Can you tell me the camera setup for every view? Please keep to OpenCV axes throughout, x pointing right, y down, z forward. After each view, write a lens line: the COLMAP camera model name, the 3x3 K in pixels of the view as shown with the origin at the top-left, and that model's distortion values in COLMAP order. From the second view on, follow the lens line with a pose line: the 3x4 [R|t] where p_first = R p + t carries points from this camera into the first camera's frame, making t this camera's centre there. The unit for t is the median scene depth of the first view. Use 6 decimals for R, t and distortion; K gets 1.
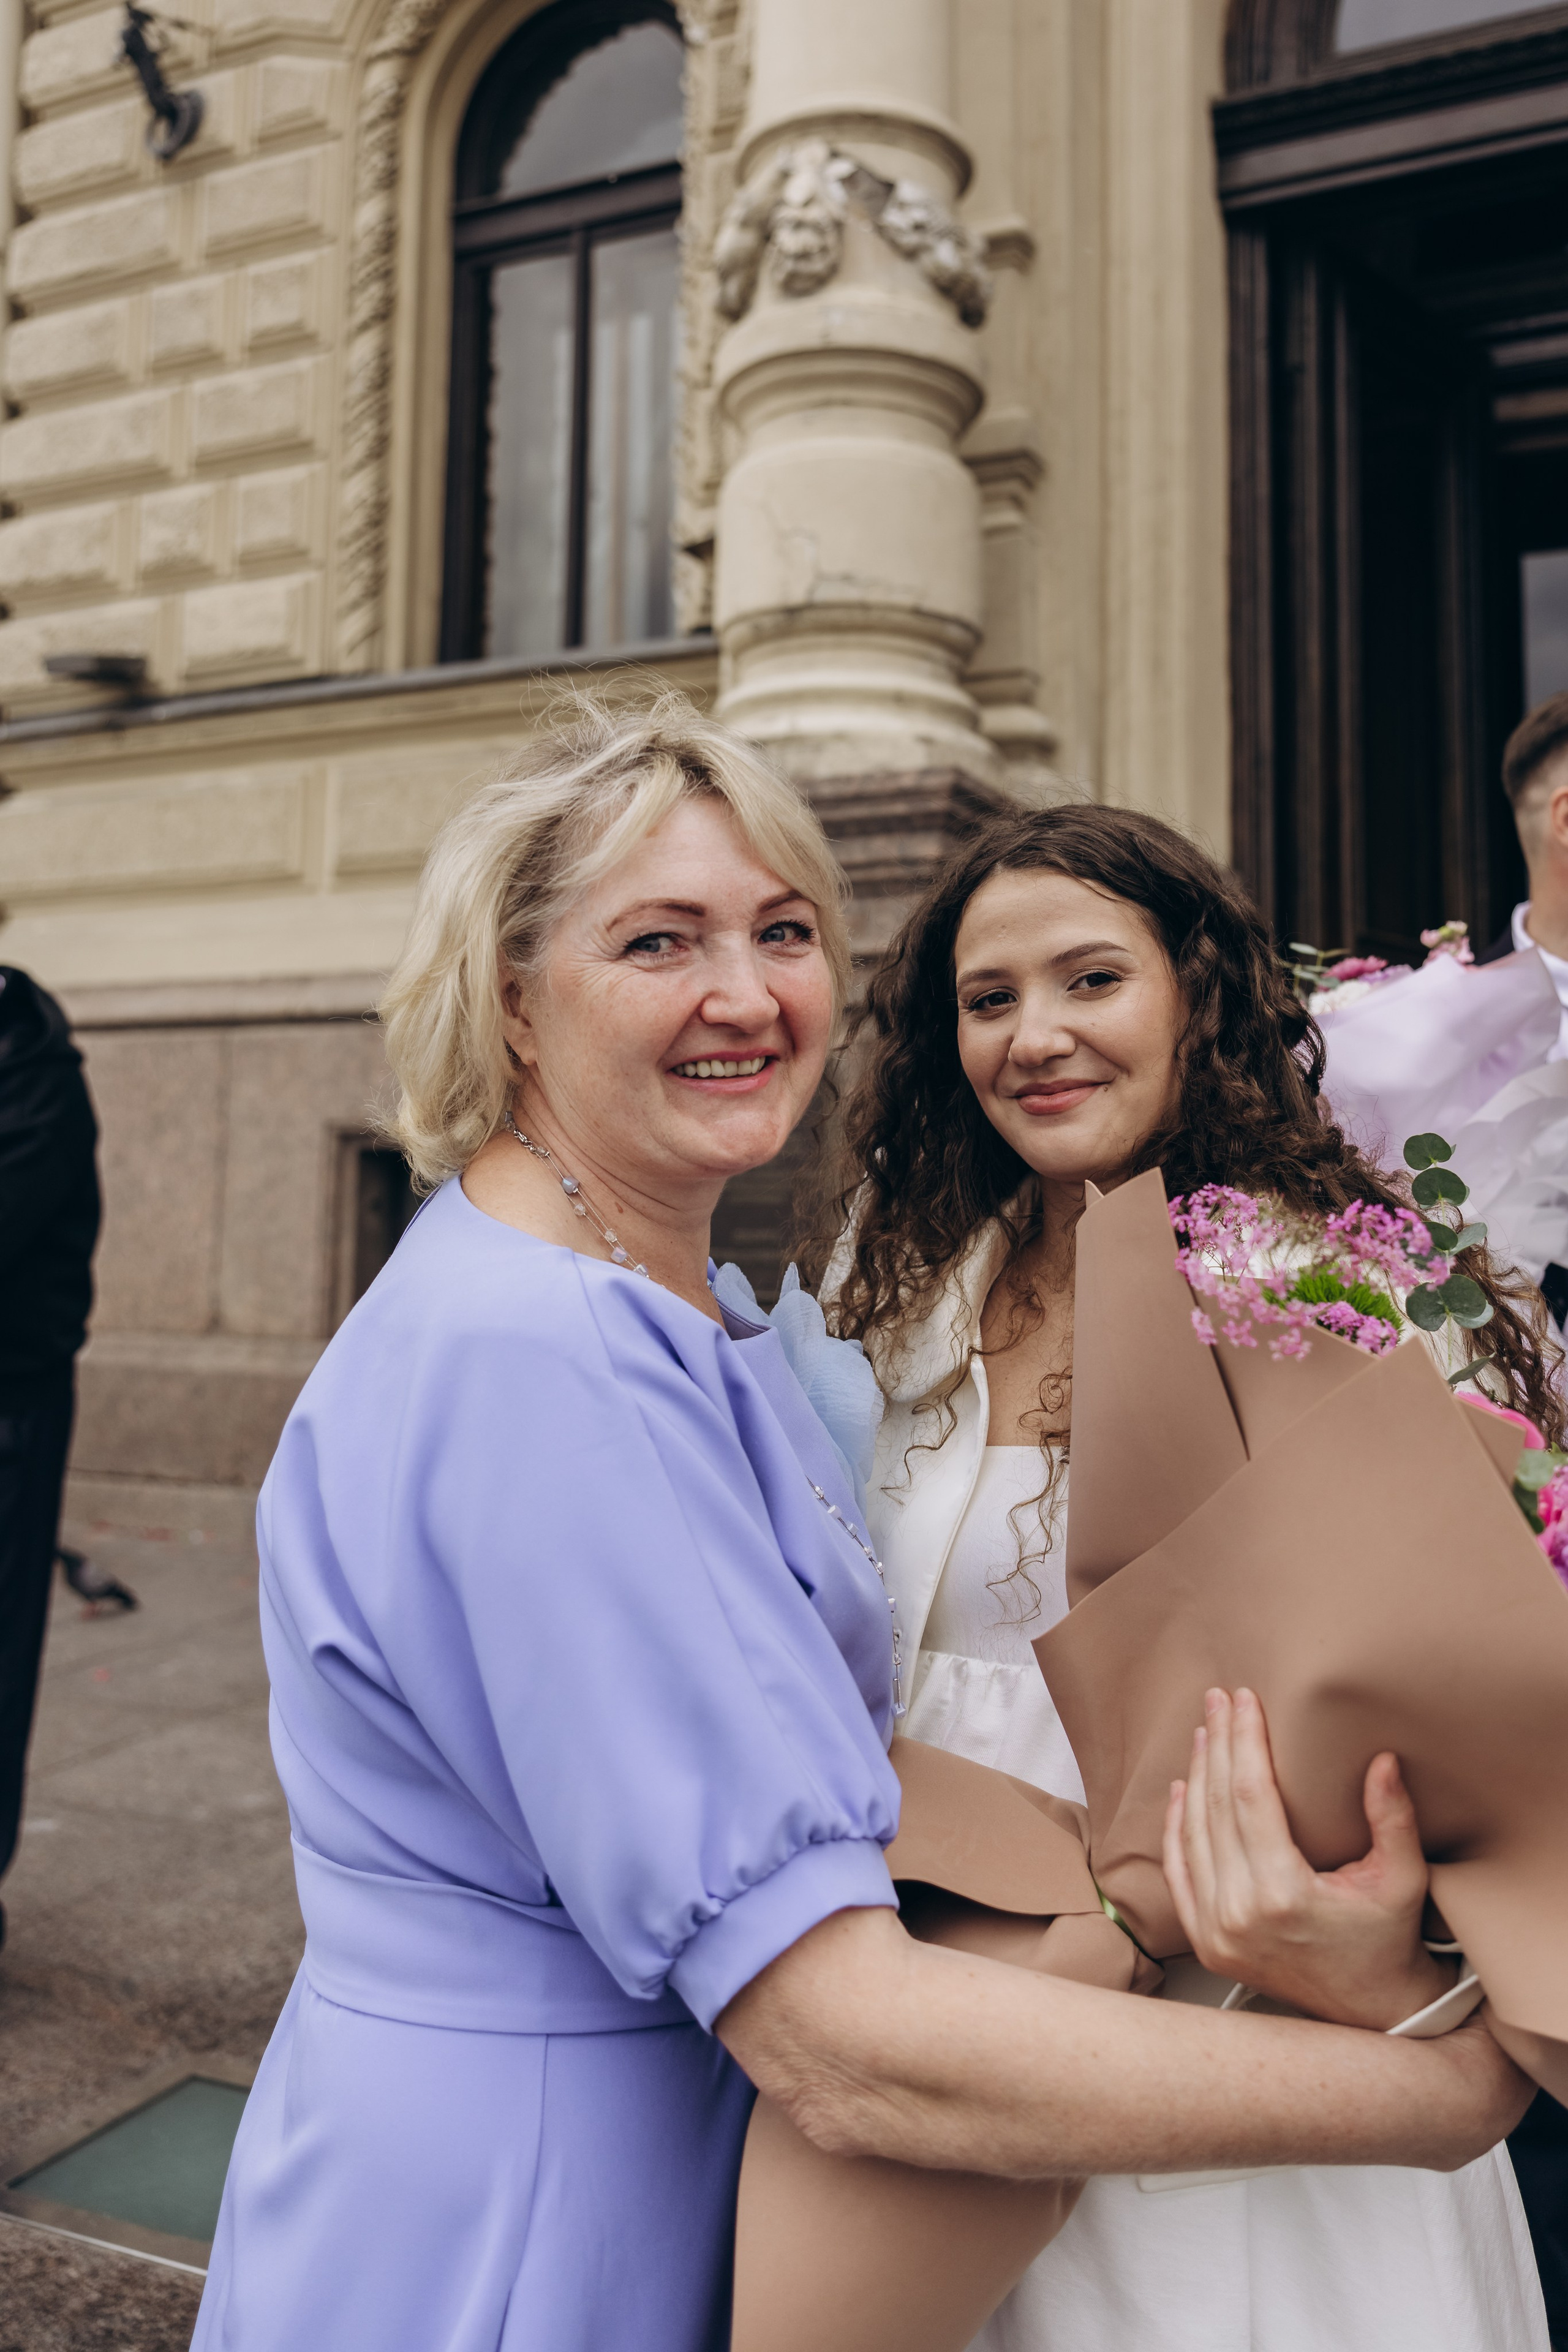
lens RADIAL K [[2060.0, 0, 851.6], [0, 2060.0, 1064.4], [0, 0, 1]] dist [-0.001627, -0.011830]
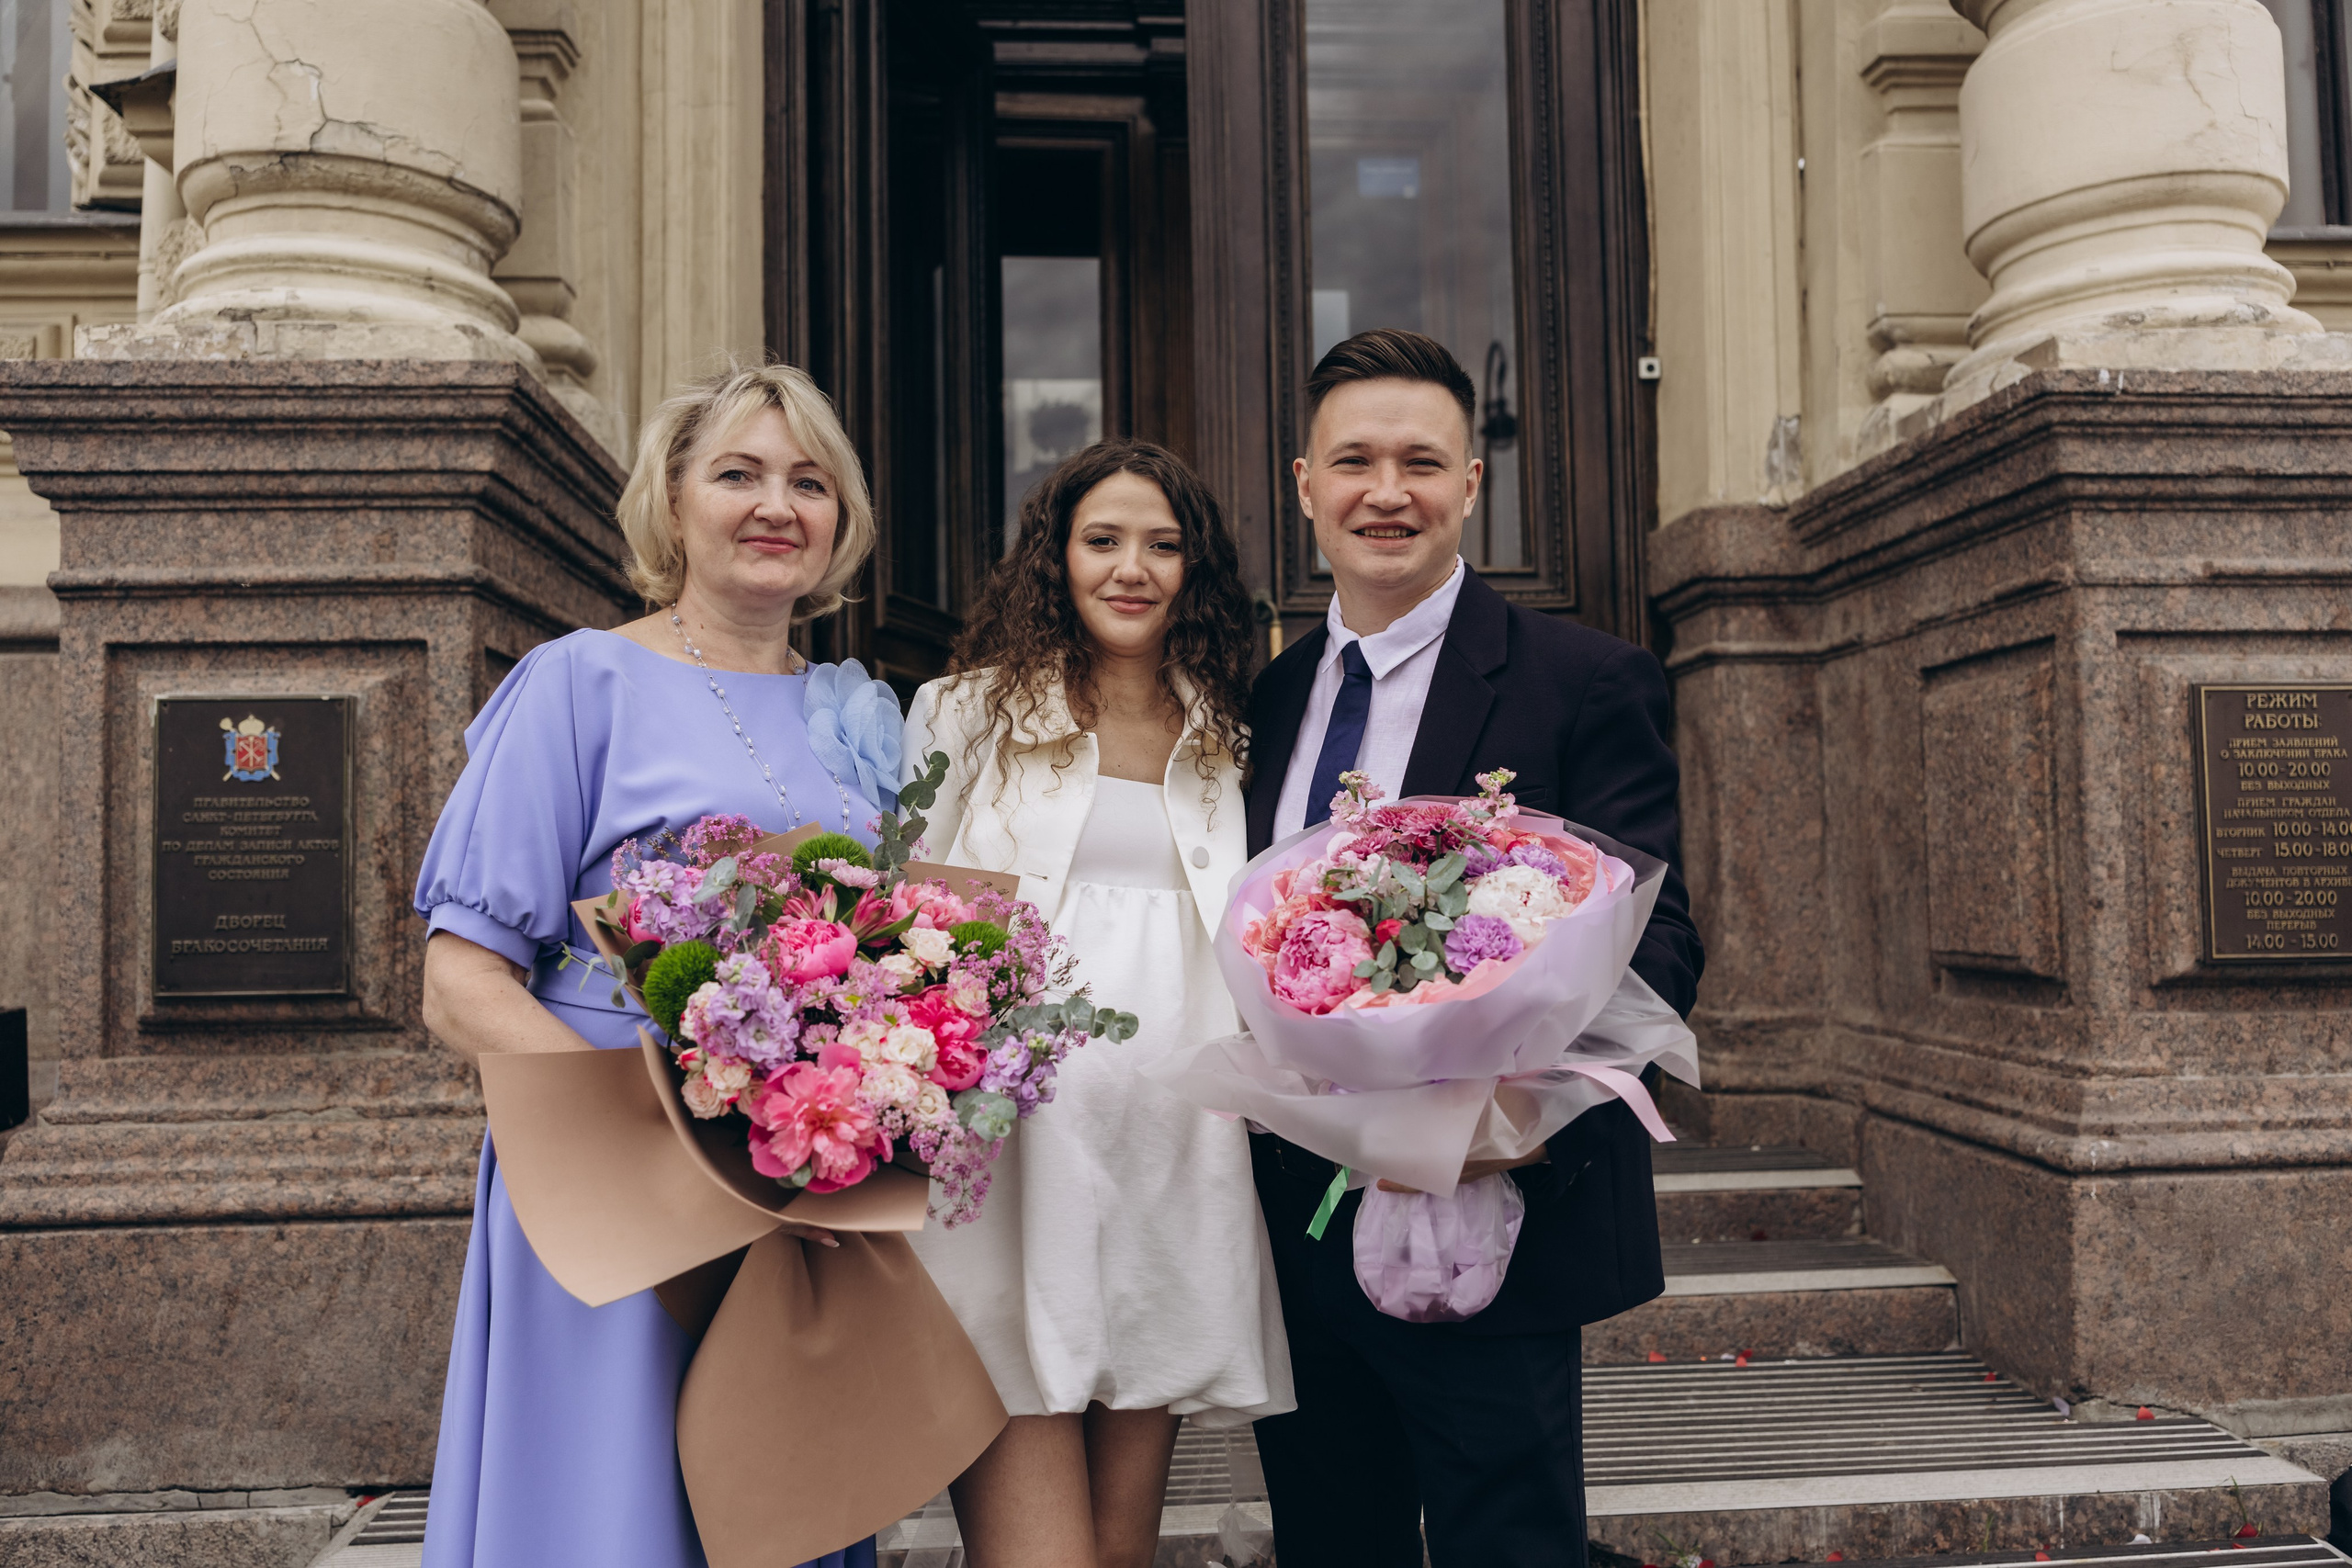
lens RADIAL K [[1849.5, 0, 1207.8], [0, 1849.5, 802.4], [0, 0, 1]] dist [0.007542, -0.025411]
pose [[0.878761, -0.002733, 0.477255, -0.035033], [-0.013367, 0.999450, 0.030335, 0.005505], [-0.477075, -0.033037, 0.878241, 0.100270]]
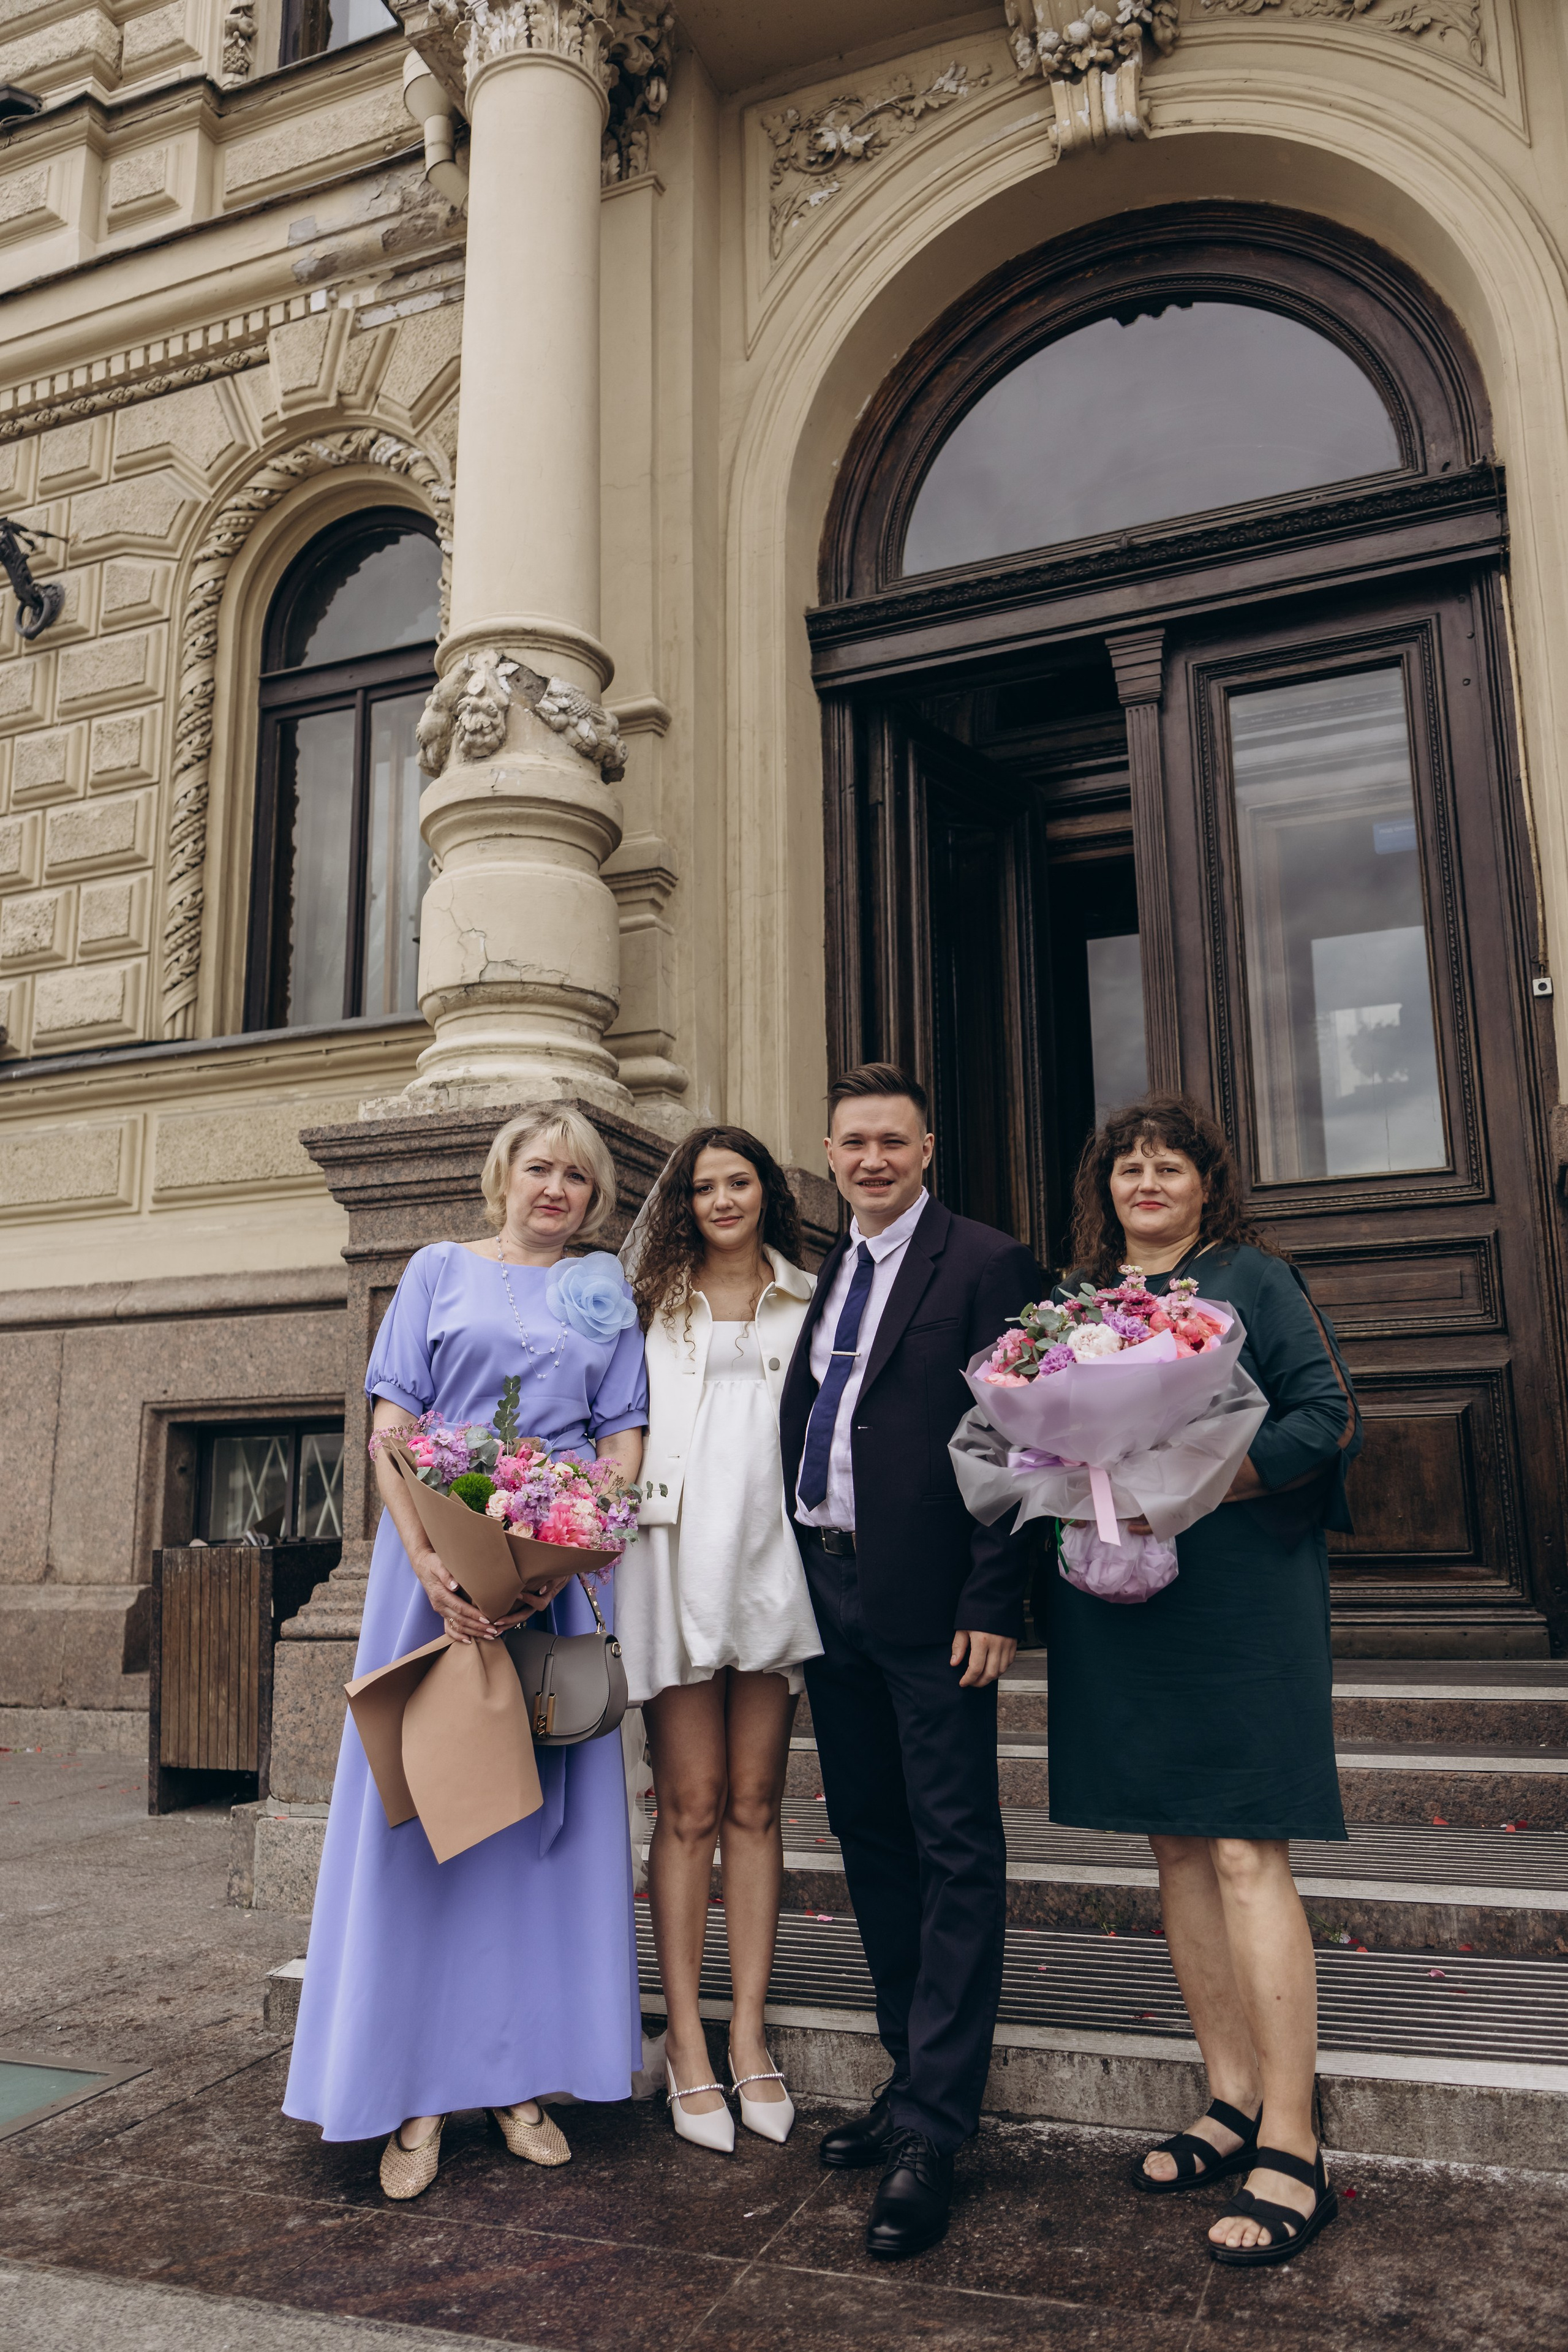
lens RADIAL K [[1849.7, 0, 735.5], [0, 1849.7, 1196.8], [0, 0, 1]] dist [0.007542, -0.025411]
pose [[0.999330, -0.012454, 0.034413, 0.060047], [0.015925, 0.994605, -0.102504, 0.025346], [-0.032951, 0.102983, 0.994137, -0.115404]]
